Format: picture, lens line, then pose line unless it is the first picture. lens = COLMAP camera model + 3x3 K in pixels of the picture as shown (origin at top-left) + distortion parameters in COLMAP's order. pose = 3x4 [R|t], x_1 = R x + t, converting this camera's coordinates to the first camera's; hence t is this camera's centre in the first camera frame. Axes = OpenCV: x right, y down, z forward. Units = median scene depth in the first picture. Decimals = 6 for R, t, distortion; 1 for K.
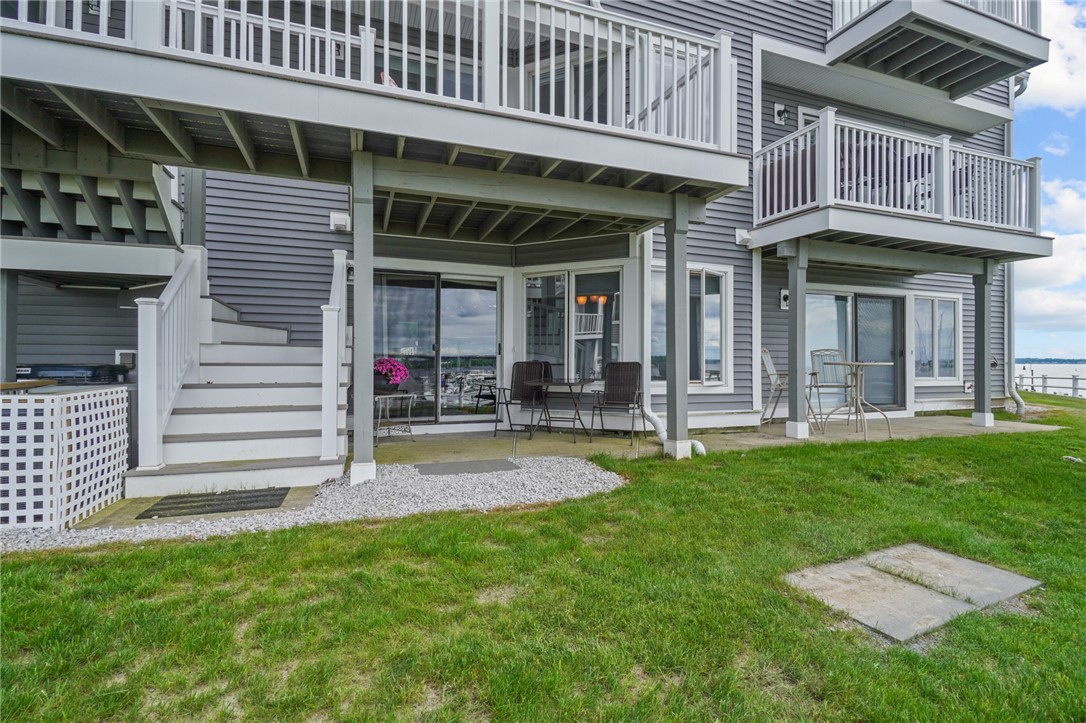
lens RADIAL K [[498.9, 0, 543.2], [0, 498.9, 353.8], [0, 0, 1]] dist [-0.061242, 0.024324]
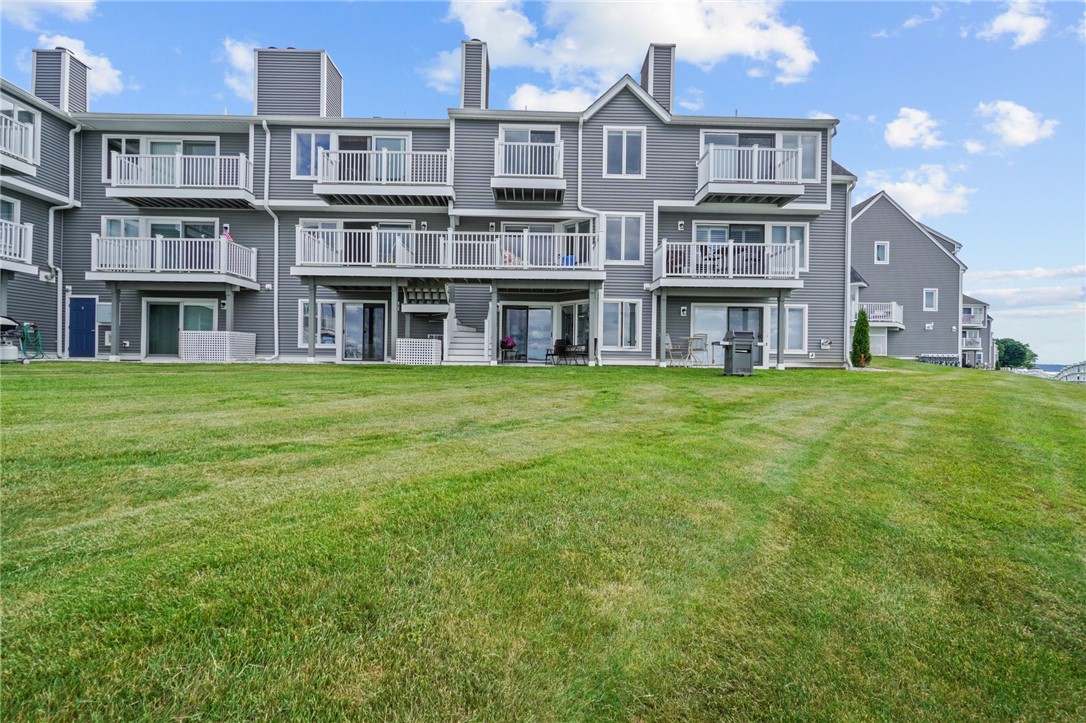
lens RADIAL K [[498.9, 0, 543.2], [0, 498.9, 353.8], [0, 0, 1]] dist [-0.061242, 0.024324]
pose [[0.952422, 0.000444, -0.304782, 0.664887], [-0.003465, 0.999950, -0.009370, 0.116364], [0.304763, 0.009980, 0.952376, -1.471115]]
